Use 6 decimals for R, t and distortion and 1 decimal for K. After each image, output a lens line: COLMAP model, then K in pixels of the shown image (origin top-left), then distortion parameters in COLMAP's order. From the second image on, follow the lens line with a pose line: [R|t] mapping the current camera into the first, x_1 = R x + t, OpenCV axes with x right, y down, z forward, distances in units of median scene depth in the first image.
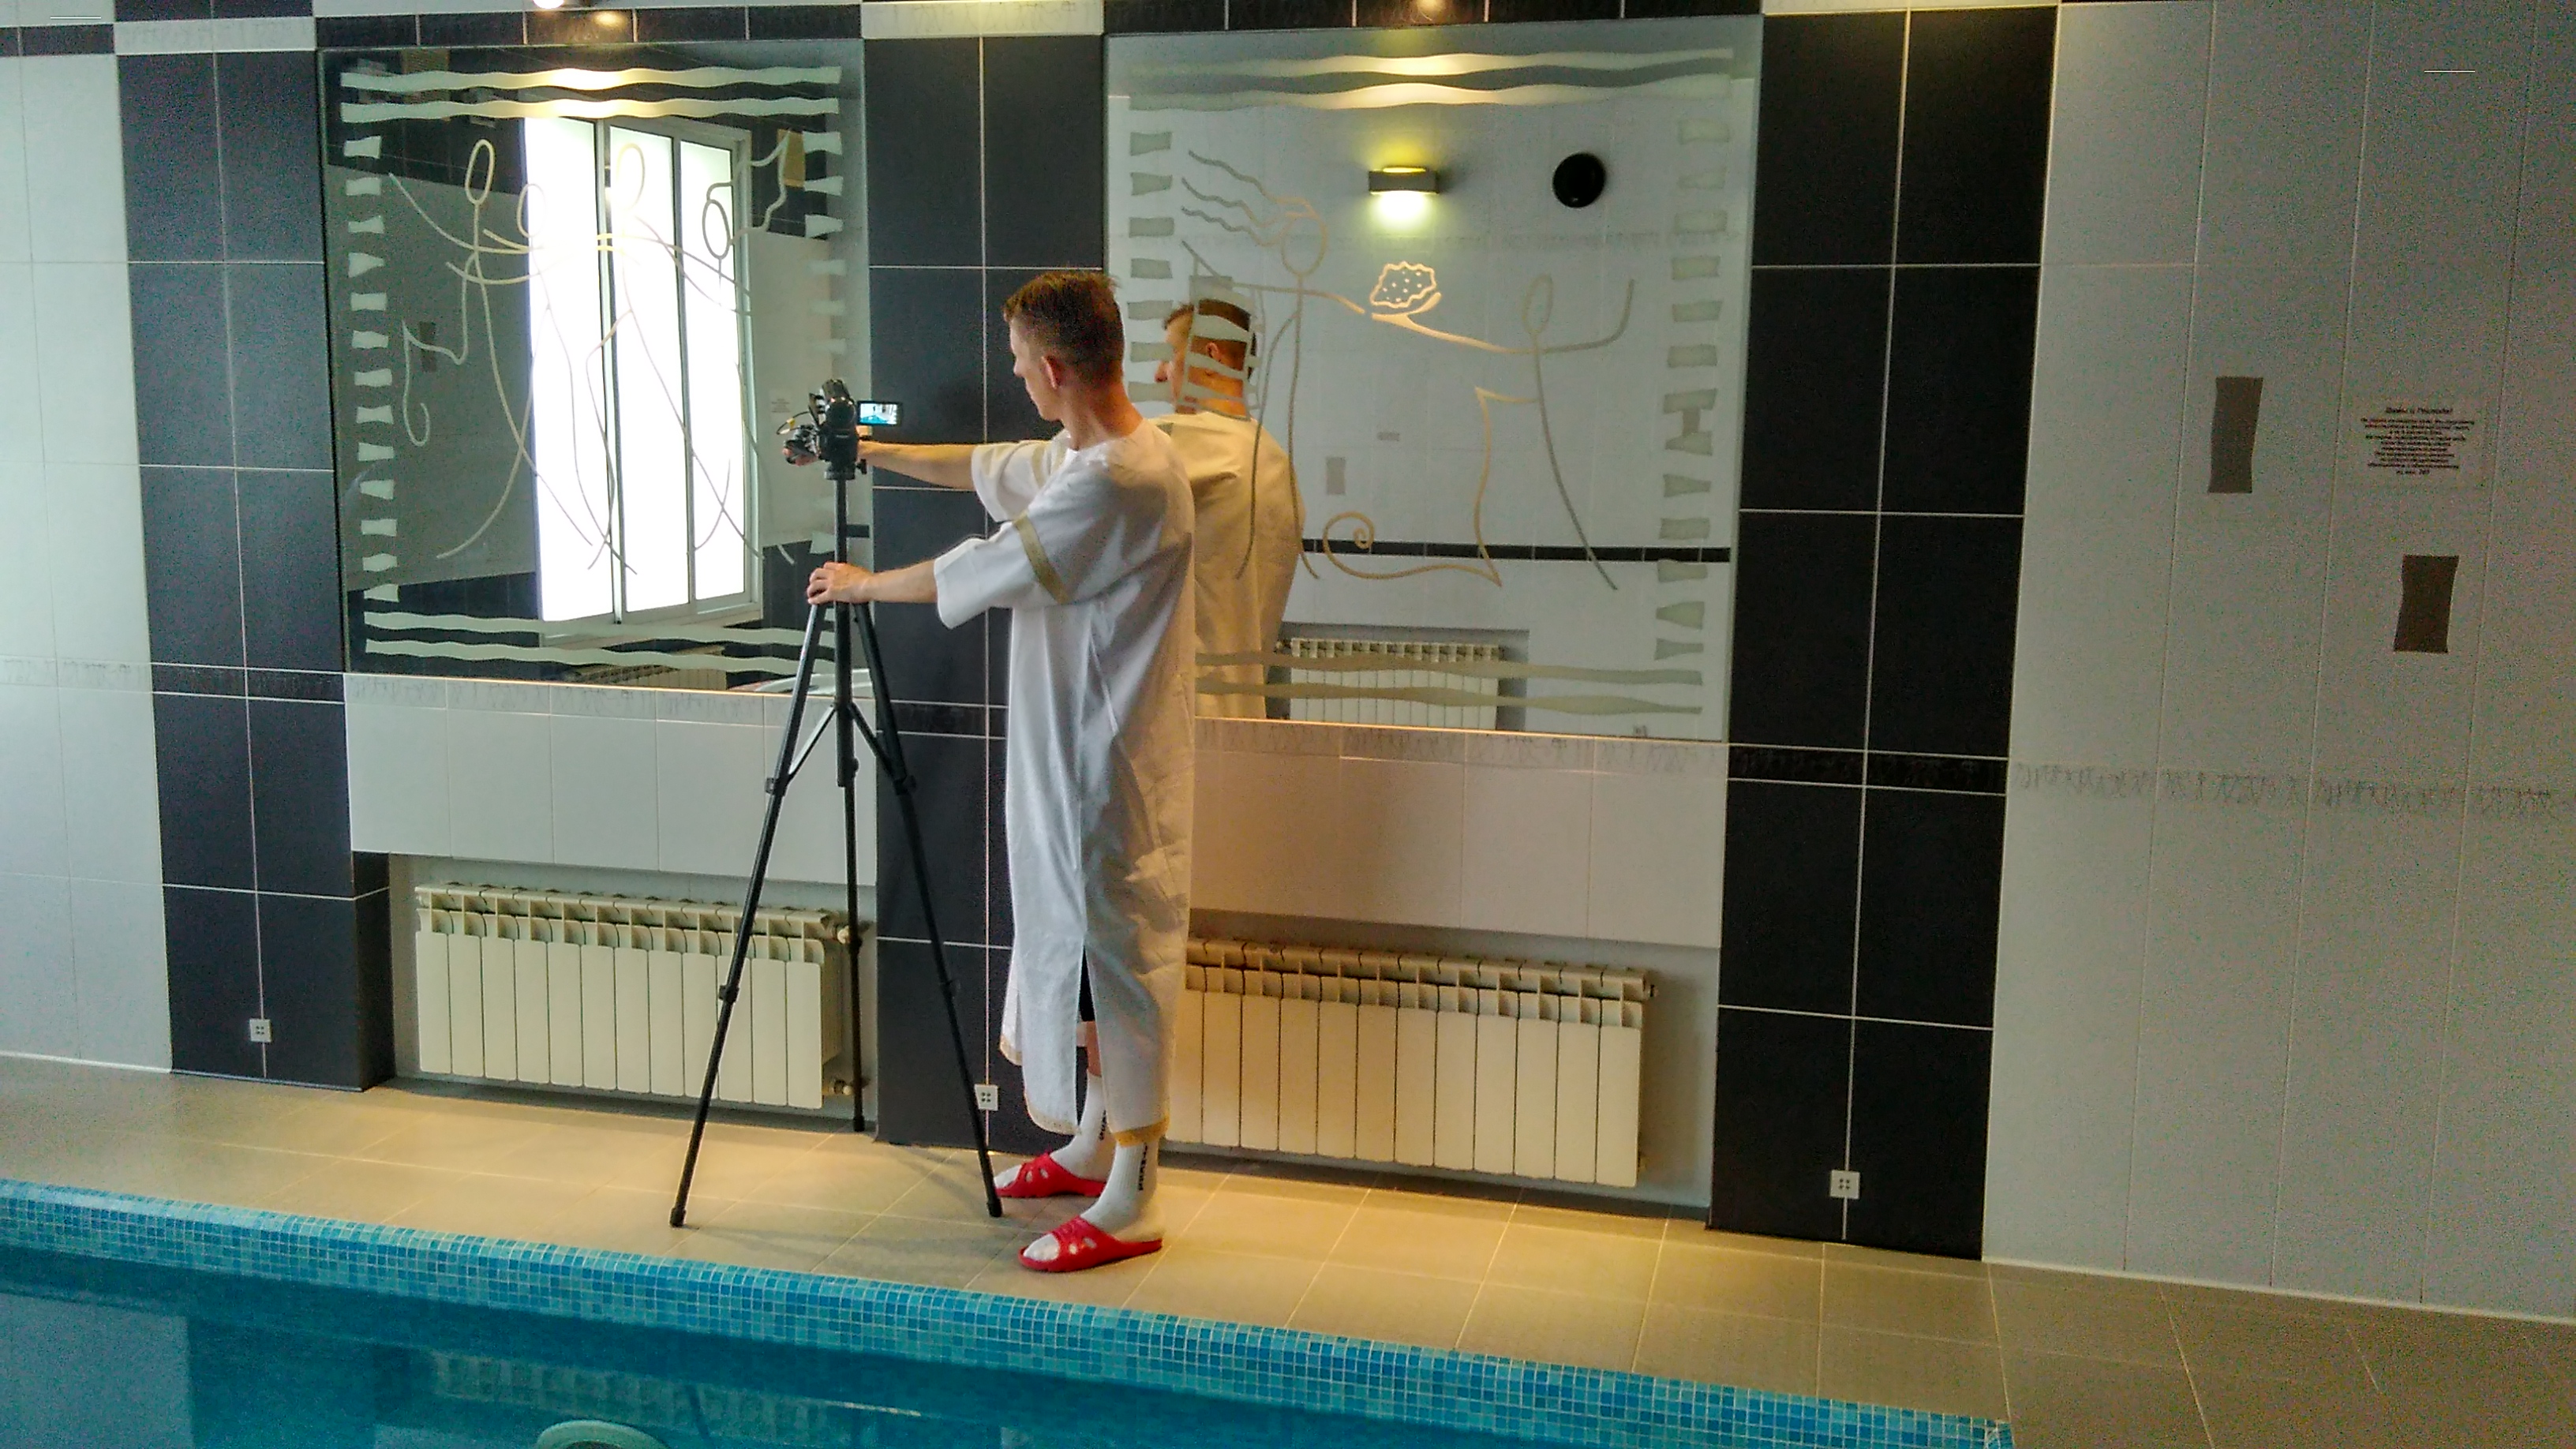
lens RADIAL K [[1949.1, 0, 1184.9], [0, 1949.1, 720.5], [0, 0, 1]] dist [0.043095, -0.060358]
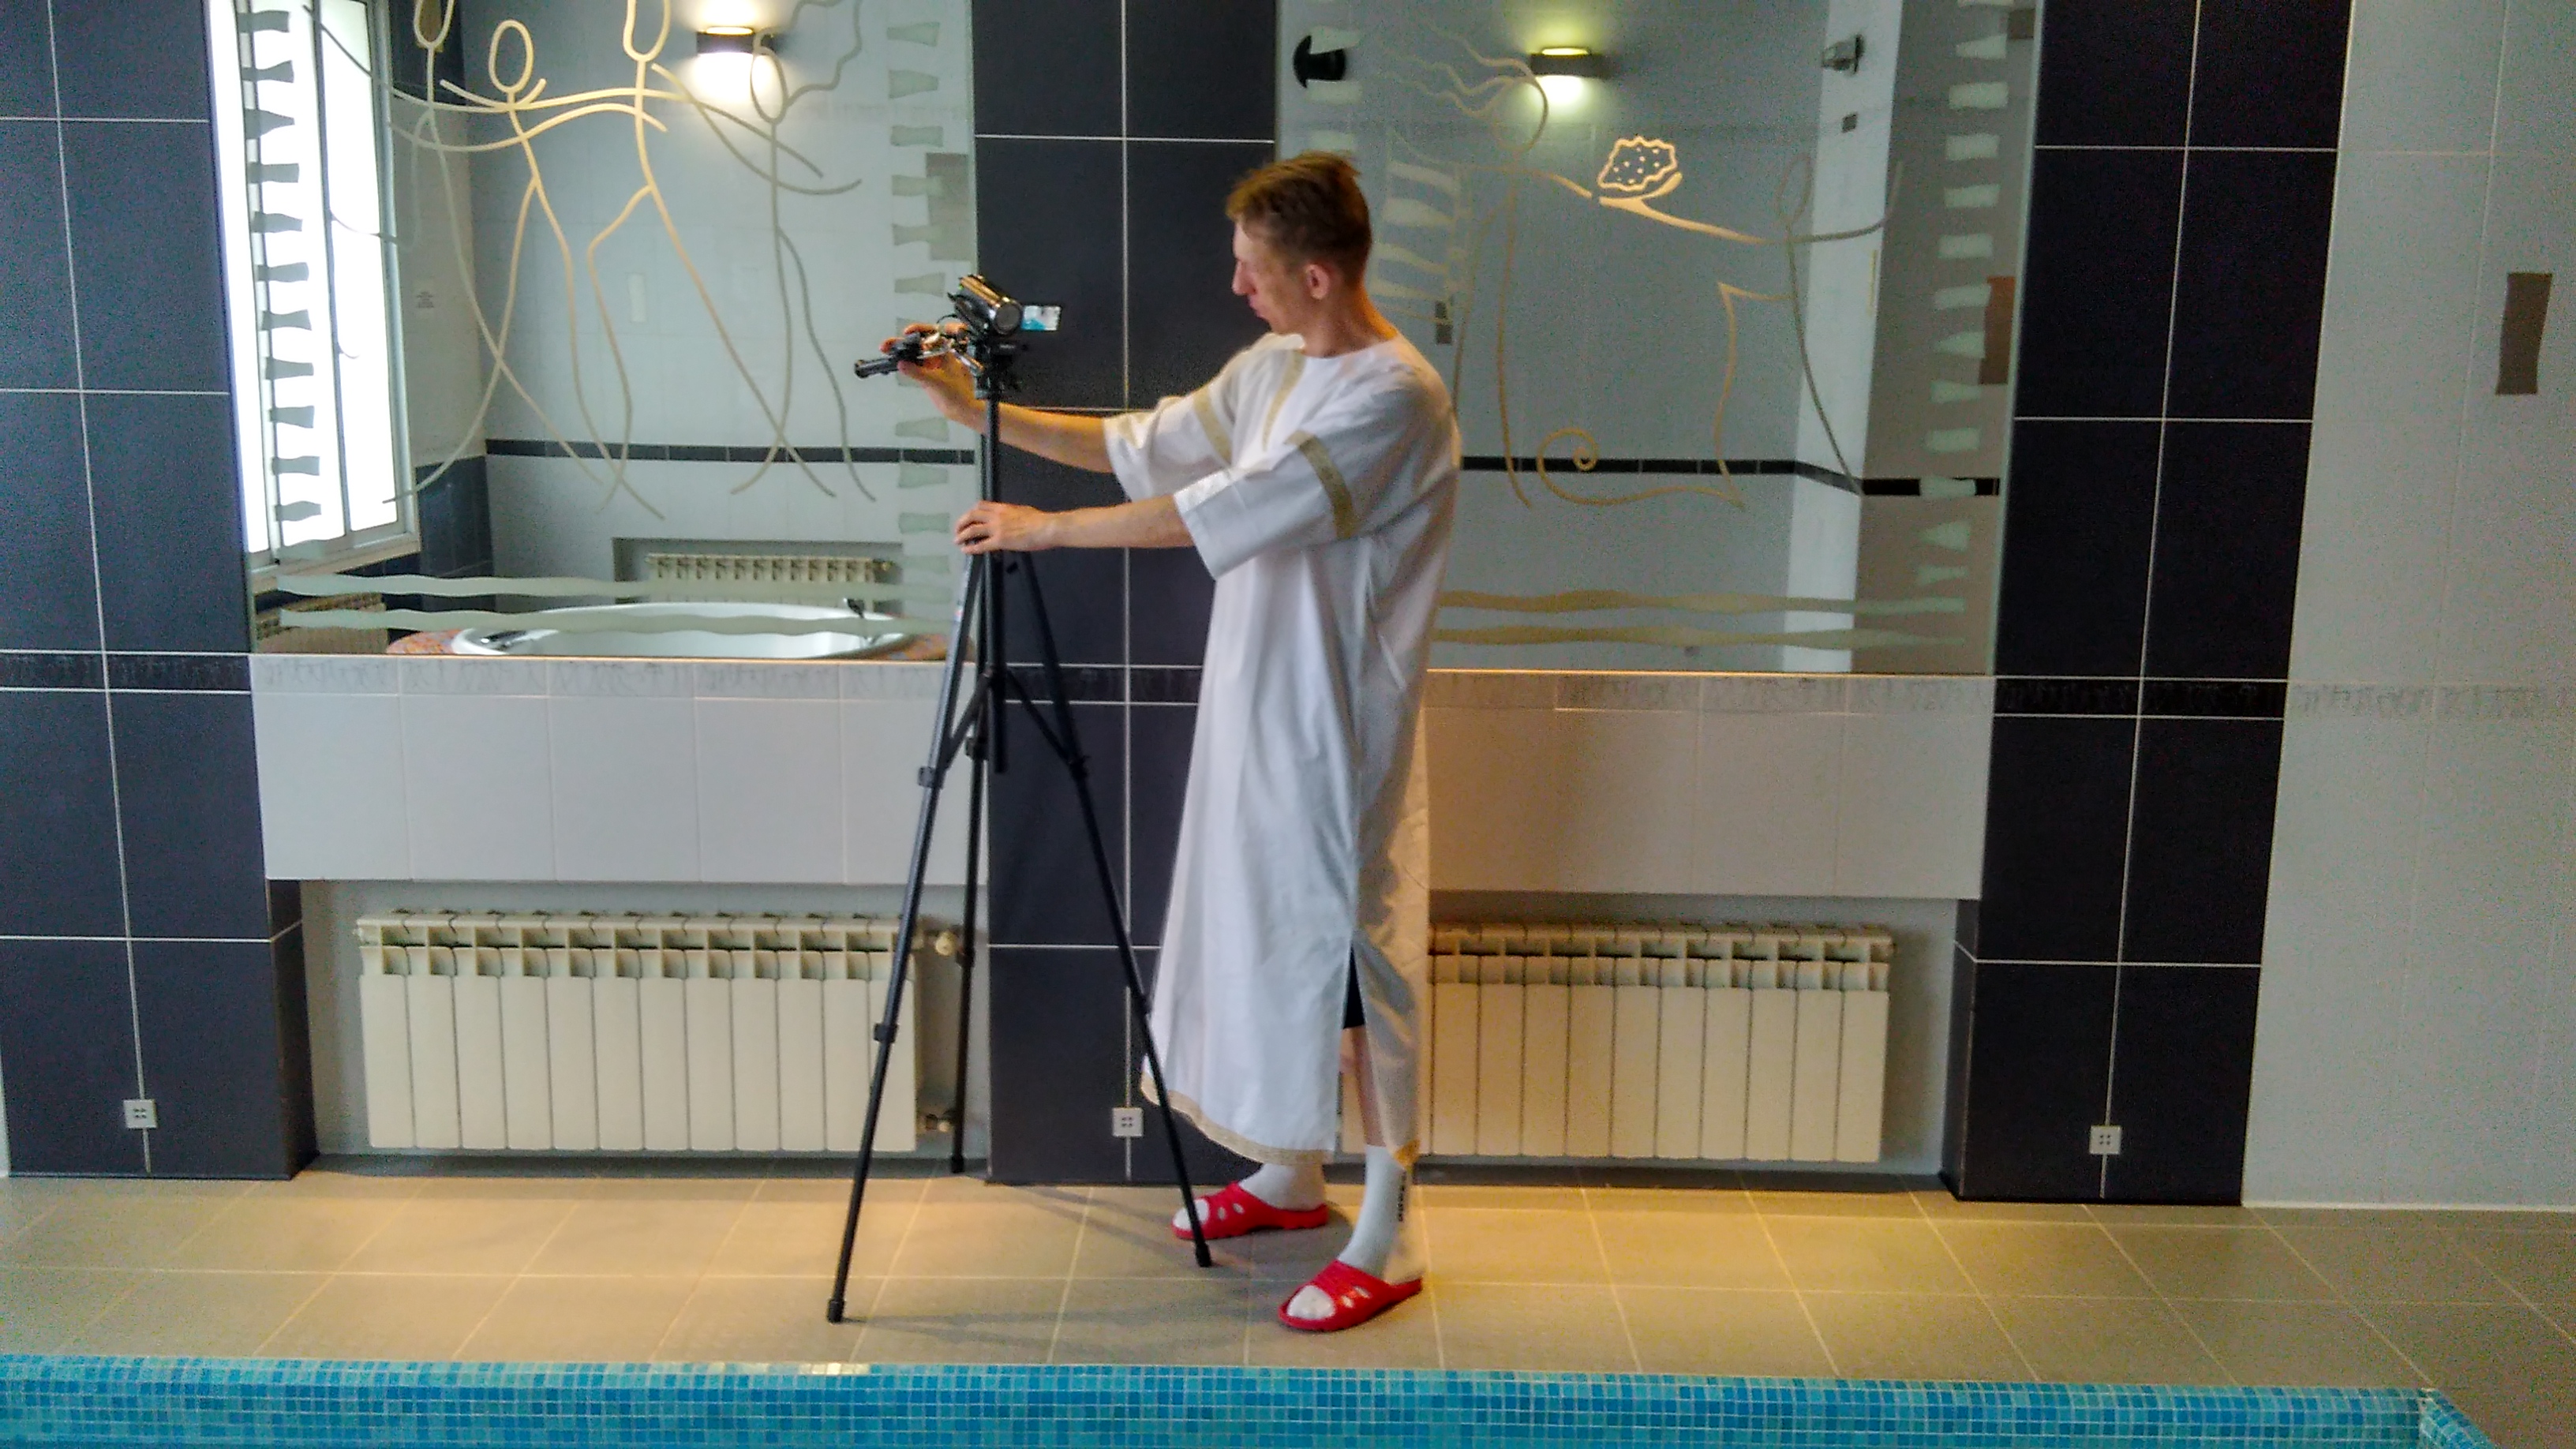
lens RADIAL K [[1949.1, 0, 1168.3], [0, 1949.1, 720.5], [0, 0, 1]] dist [0.043095, -0.060358]
pose [[0.974924, -0.042043, 0.218531, -0.293457], [0.036416, 0.998895, 0.029719, -0.008419], [-0.219539, -0.021015, 0.975377, 0.187214]]
